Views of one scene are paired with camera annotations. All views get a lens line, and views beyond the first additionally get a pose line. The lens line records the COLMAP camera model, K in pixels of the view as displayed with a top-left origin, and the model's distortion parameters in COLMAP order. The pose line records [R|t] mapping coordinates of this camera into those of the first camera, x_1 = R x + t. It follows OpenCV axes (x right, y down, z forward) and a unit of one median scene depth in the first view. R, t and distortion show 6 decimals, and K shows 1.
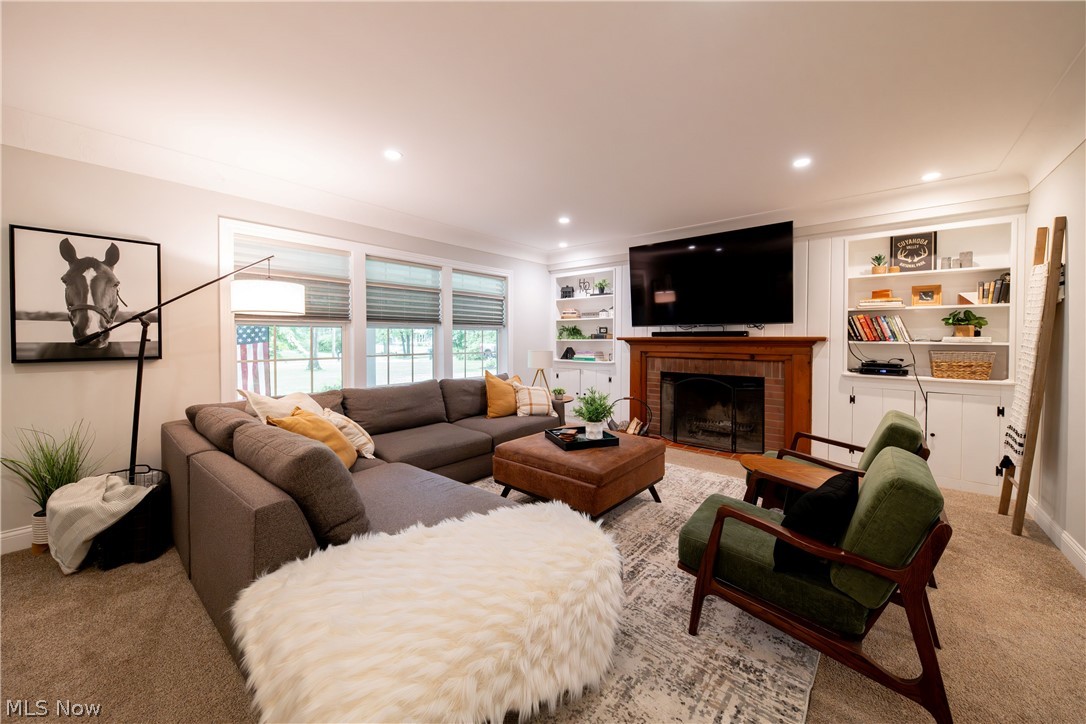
lens RADIAL K [[396.3, 0, 549.5], [0, 396.3, 344.4], [0, 0, 1]] dist [0.011532, -0.006706]
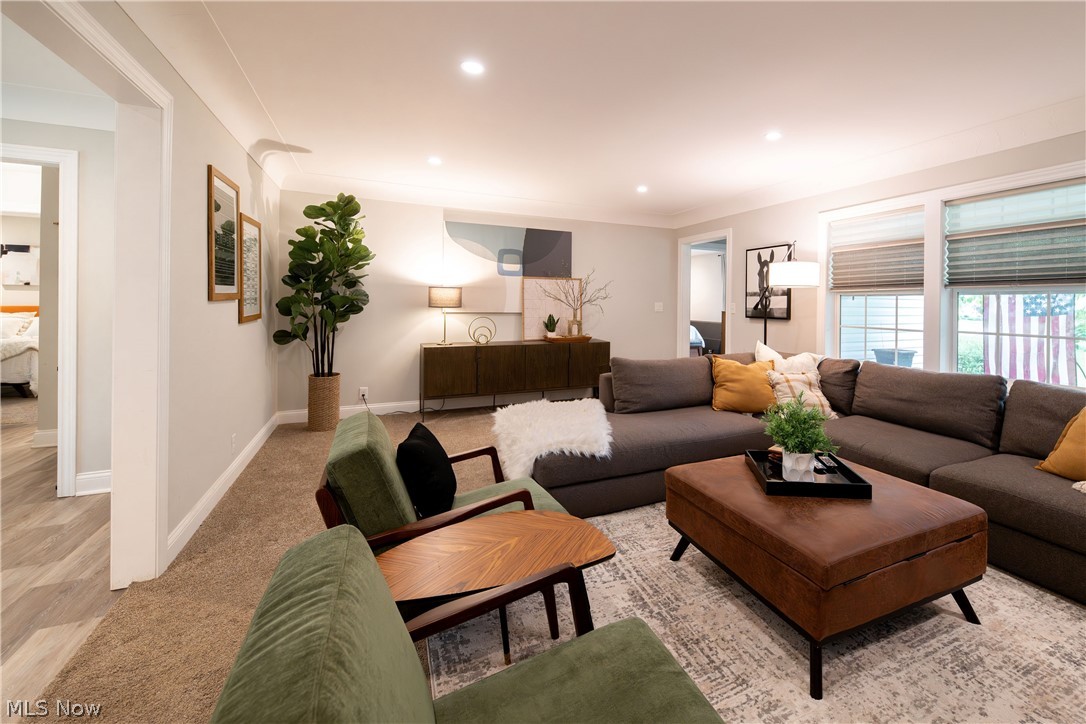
lens RADIAL K [[457.3, 0, 606.1], [0, 457.3, 303.1], [0, 0, 1]] dist [0.000747, 0.000034]
pose [[-0.411003, -0.003678, -0.911627, 0.843550], [-0.024923, 0.999663, 0.007203, -0.020757], [0.911293, 0.025681, -0.410956, 1.019252]]
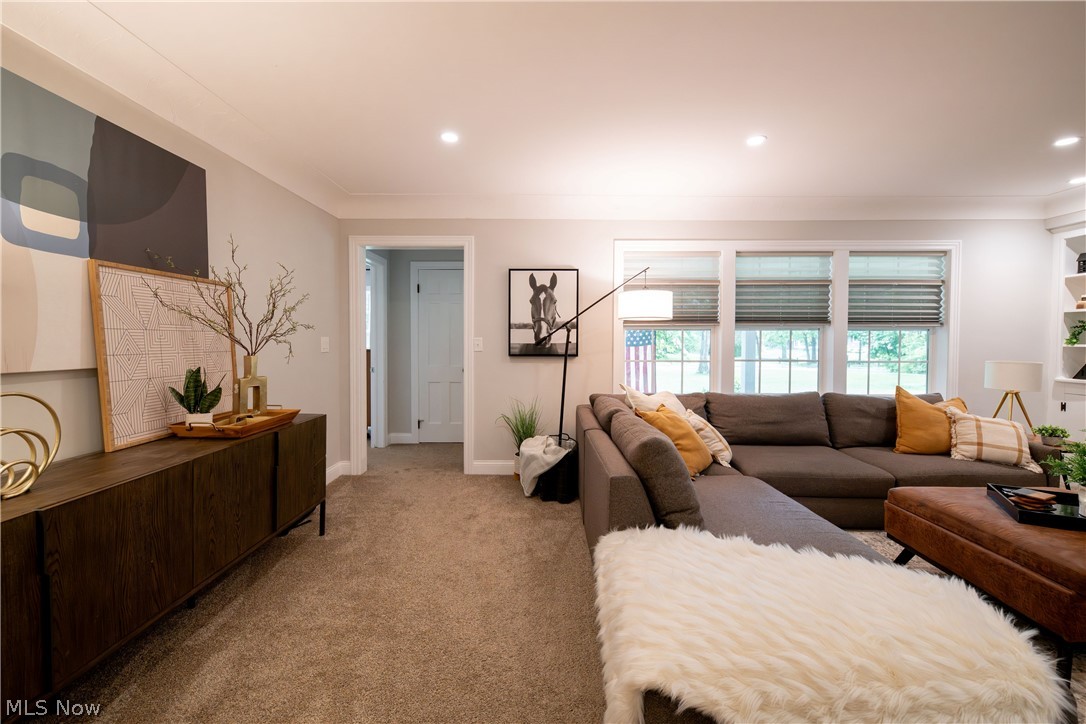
lens RADIAL K [[452.8, 0, 543.7], [0, 452.8, 351.9], [0, 0, 1]] dist [0.013875, -0.005011]
pose [[0.633857, 0.021896, -0.773140, 0.107368], [-0.015618, 0.999758, 0.015510, -0.000233], [0.773293, 0.002244, 0.634045, -0.035573]]
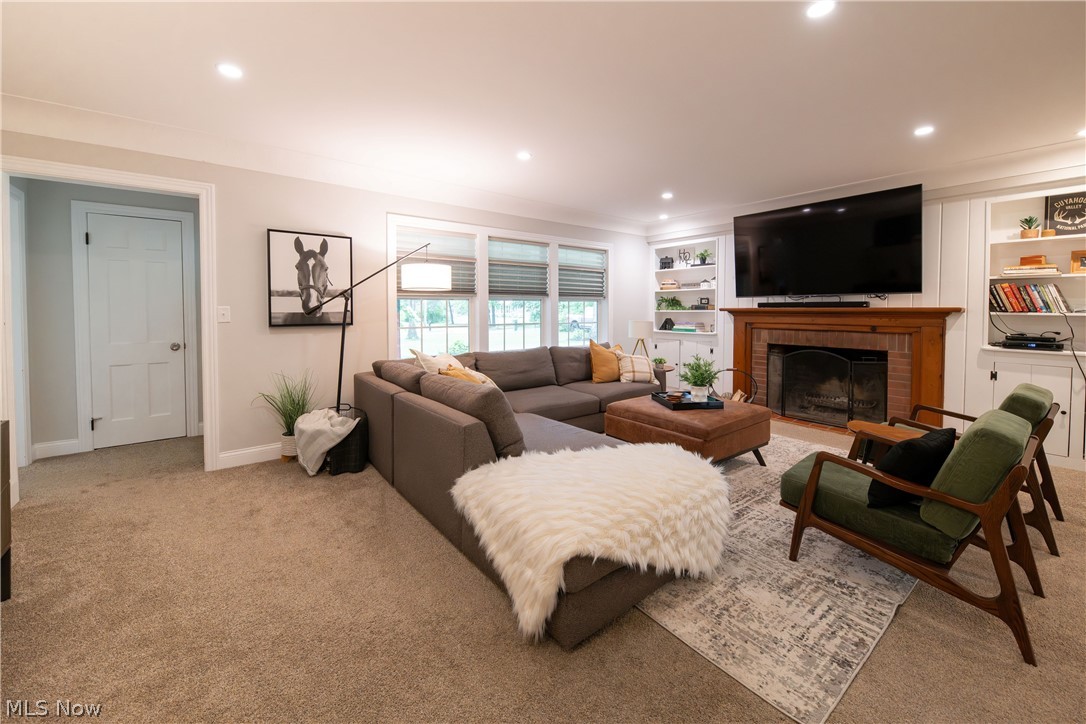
lens RADIAL K [[423.5, 0, 546.8], [0, 423.5, 319.7], [0, 0, 1]] dist [0.014421, -0.008097]
pose [[0.978044, 0.004817, -0.208342, -0.053898], [-0.002780, 0.999945, 0.010072, 0.002508], [0.208379, -0.009272, 0.978004, -0.218846]]
